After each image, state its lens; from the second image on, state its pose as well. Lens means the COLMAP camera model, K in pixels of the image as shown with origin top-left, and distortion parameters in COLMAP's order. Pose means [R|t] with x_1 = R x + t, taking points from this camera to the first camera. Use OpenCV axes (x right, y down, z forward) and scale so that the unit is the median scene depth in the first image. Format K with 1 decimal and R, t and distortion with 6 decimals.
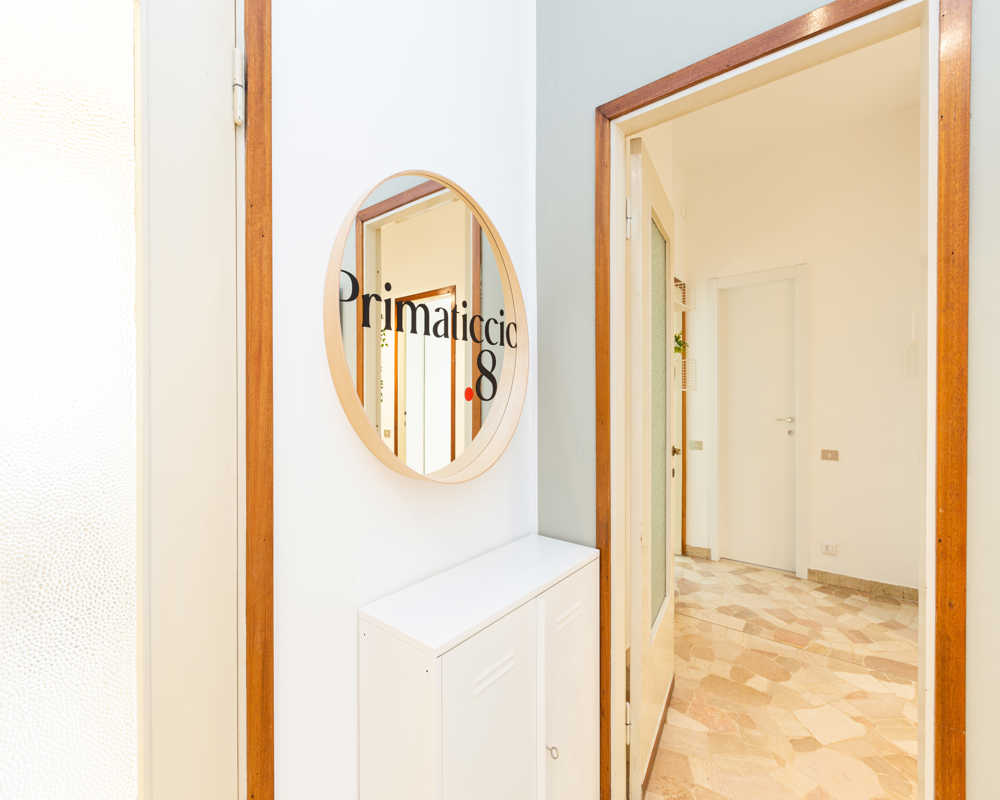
lens RADIAL K [[455.9, 0, 504.2], [0, 455.9, 411.0], [0, 0, 1]] dist [0.001420, 0.000219]
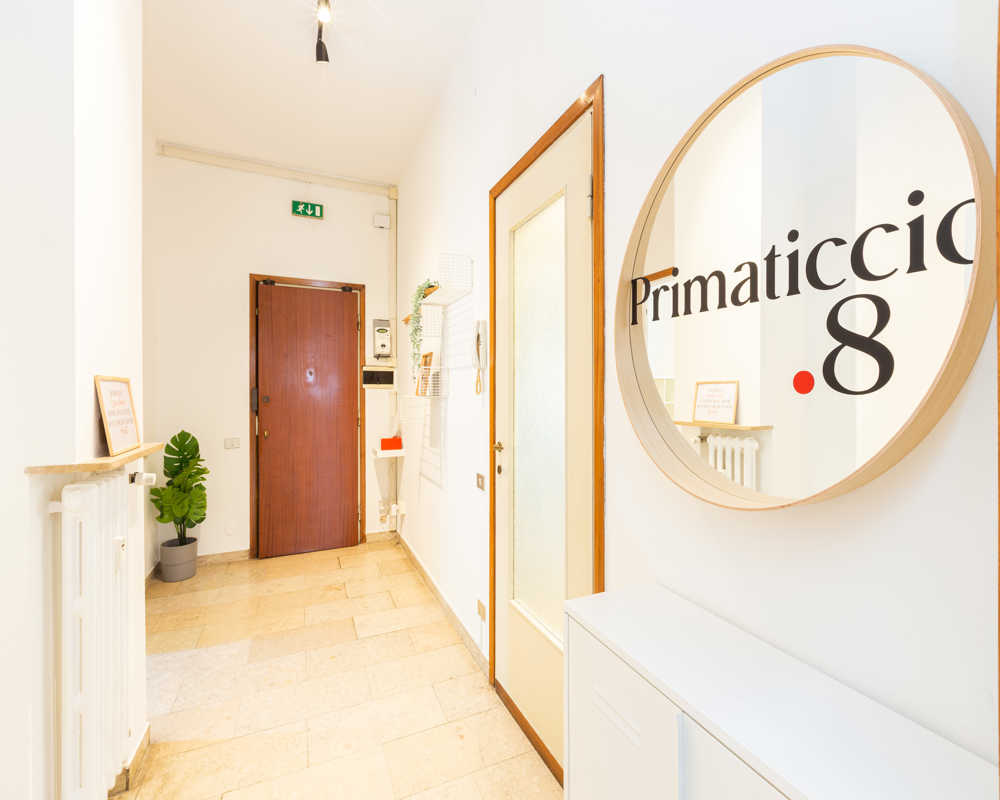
lens RADIAL K [[454.6, 0, 503.3], [0, 454.6, 390.7], [0, 0, 1]] dist [-0.003244, -0.000582]
pose [[-0.467626, 0.026672, -0.883524, 0.677772], [-0.008594, 0.999360, 0.034718, -0.046344], [0.883884, 0.023828, -0.467098, 1.002458]]
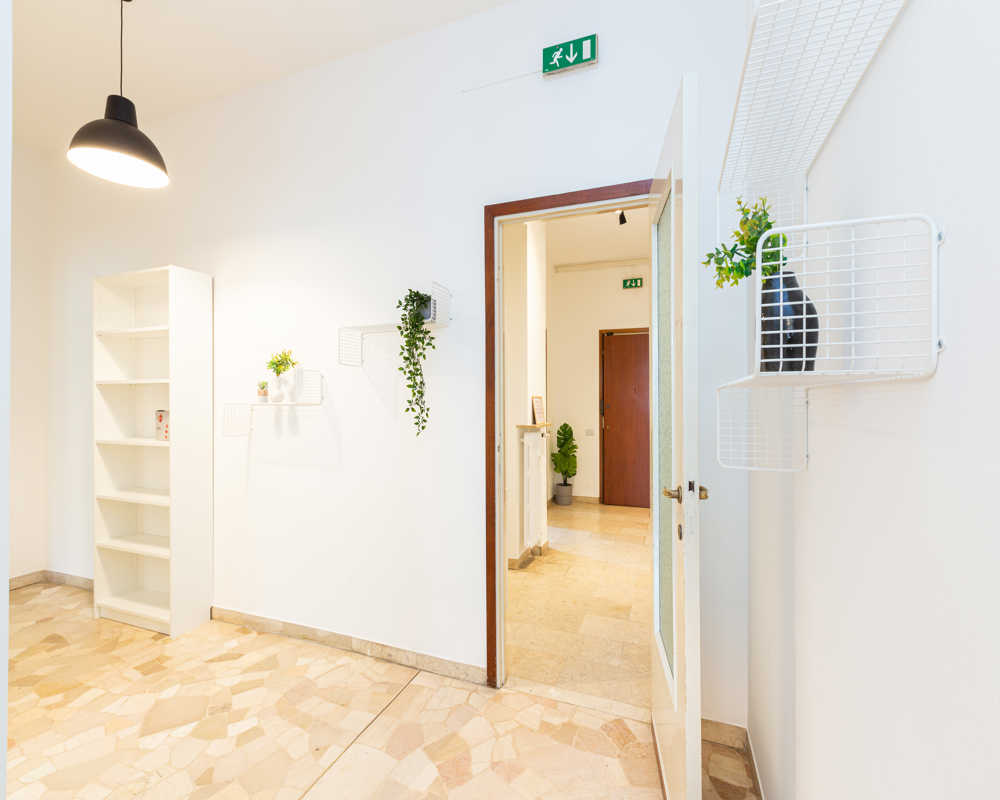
lens RADIAL K [[455.9, 0, 504.2], [0, 455.9, 411.0], [0, 0, 1]] dist [0.001420, 0.000219]
pose [[-0.953102, 0.034808, -0.300640, 1.311361], [0.019772, 0.998403, 0.052914, -0.104954], [0.302002, 0.044488, -0.952269, 2.581102]]
